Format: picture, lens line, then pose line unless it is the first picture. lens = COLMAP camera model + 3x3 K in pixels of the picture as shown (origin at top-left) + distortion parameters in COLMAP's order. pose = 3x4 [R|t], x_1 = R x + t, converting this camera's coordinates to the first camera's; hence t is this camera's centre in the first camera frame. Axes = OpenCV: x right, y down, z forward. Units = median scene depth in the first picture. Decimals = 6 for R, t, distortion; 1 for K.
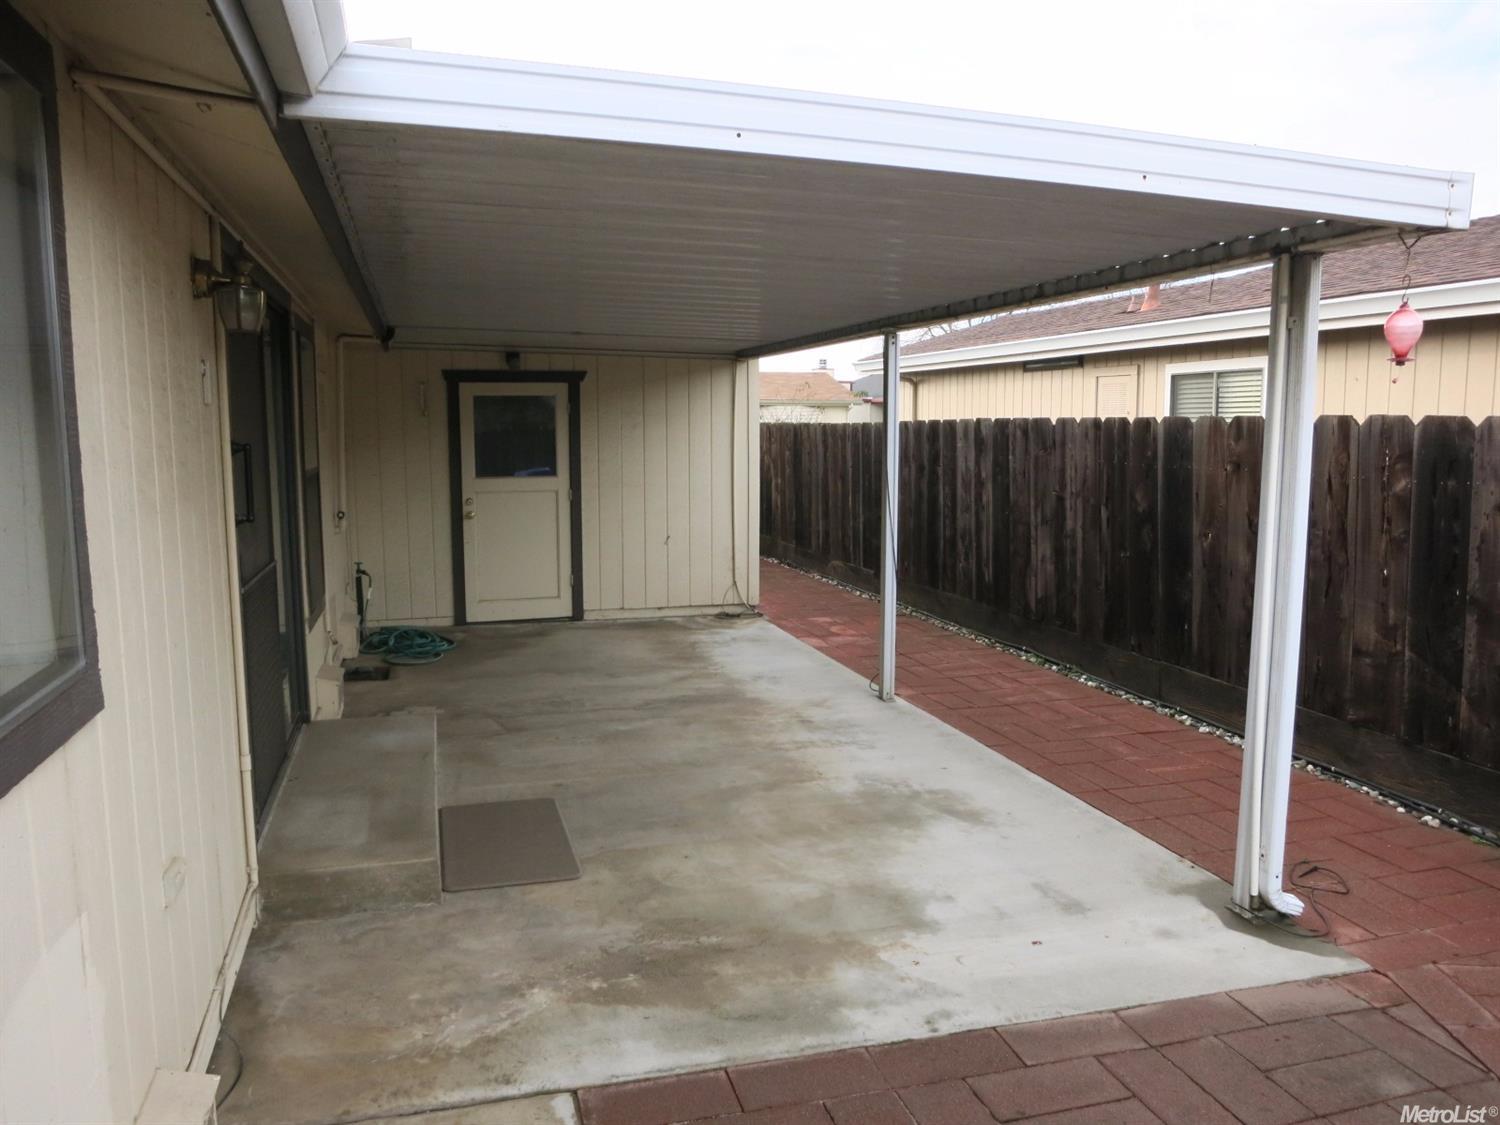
lens RADIAL K [[1080.4, 0, 747.3], [0, 1080.4, 559.8], [0, 0, 1]] dist [-0.051556, 0.014060]
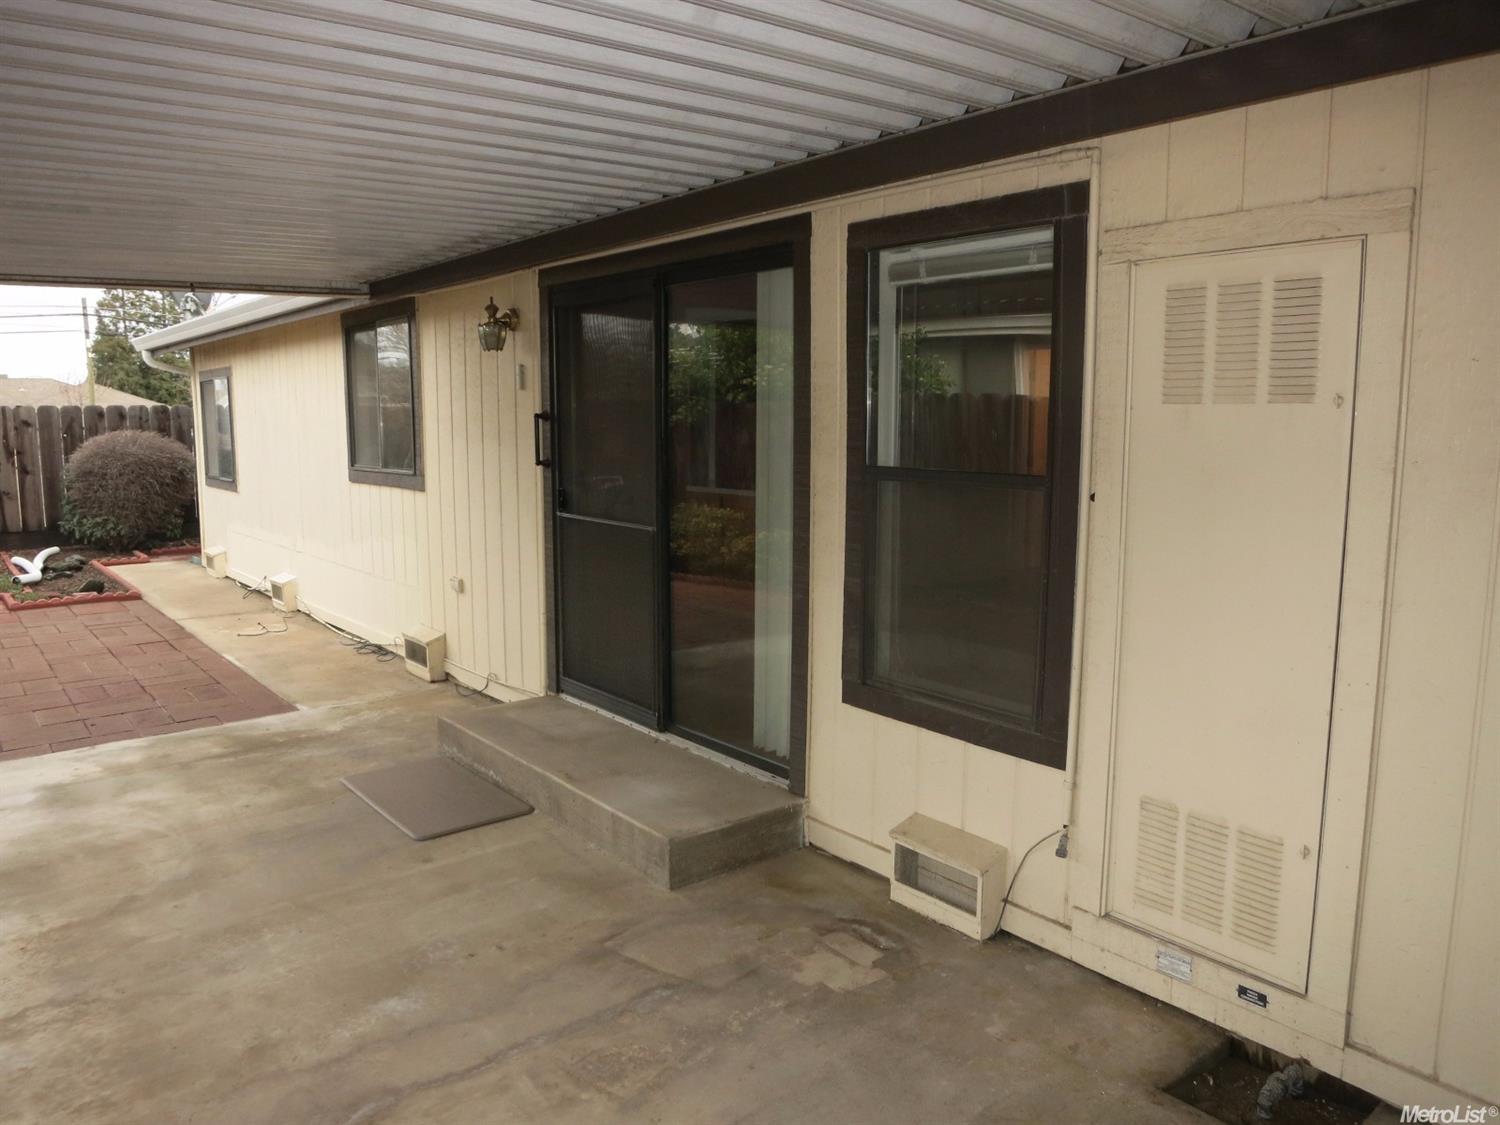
lens RADIAL K [[1080.4, 0, 751.5], [0, 1080.4, 561.1], [0, 0, 1]] dist [-0.051556, 0.014060]
pose [[-0.924581, 0.048195, -0.377924, -0.135661], [-0.049629, 0.968278, 0.244897, -0.250330], [0.377739, 0.245183, -0.892860, 2.137107]]
